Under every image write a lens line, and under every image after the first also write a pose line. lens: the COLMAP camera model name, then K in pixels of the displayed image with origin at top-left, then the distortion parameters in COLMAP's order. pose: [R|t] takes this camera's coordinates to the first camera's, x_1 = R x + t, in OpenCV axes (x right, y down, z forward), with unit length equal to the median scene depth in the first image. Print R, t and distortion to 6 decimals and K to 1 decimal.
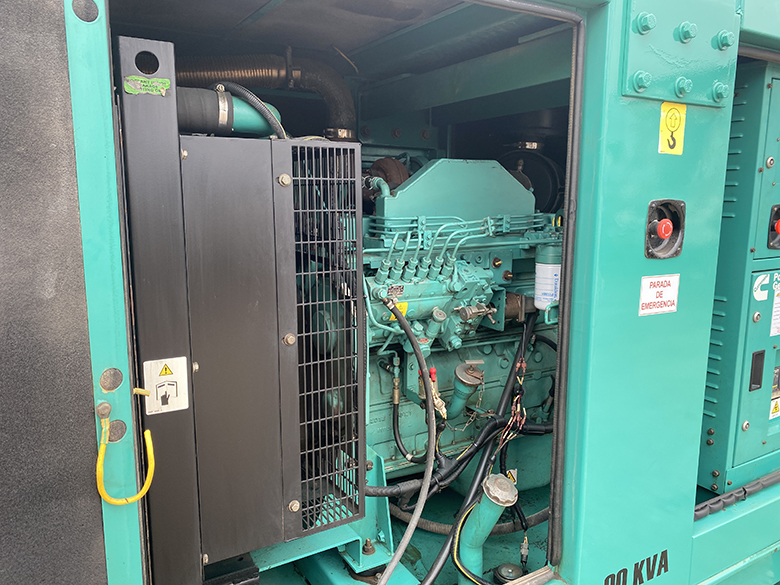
lens RADIAL K [[588.2, 0, 407.1], [0, 588.2, 290.8], [0, 0, 1]] dist [0.006458, -0.001245]
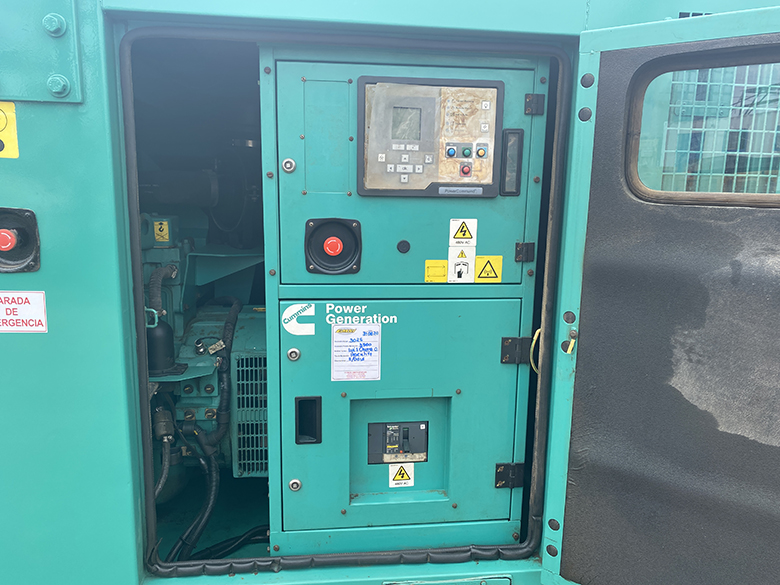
lens RADIAL K [[588.2, 0, 407.1], [0, 588.2, 290.8], [0, 0, 1]] dist [0.006458, -0.001245]
pose [[0.917882, 0.087406, -0.387109, 1.305853], [-0.082998, 0.996153, 0.028124, -0.099437], [0.388078, 0.006315, 0.921605, 0.388310]]
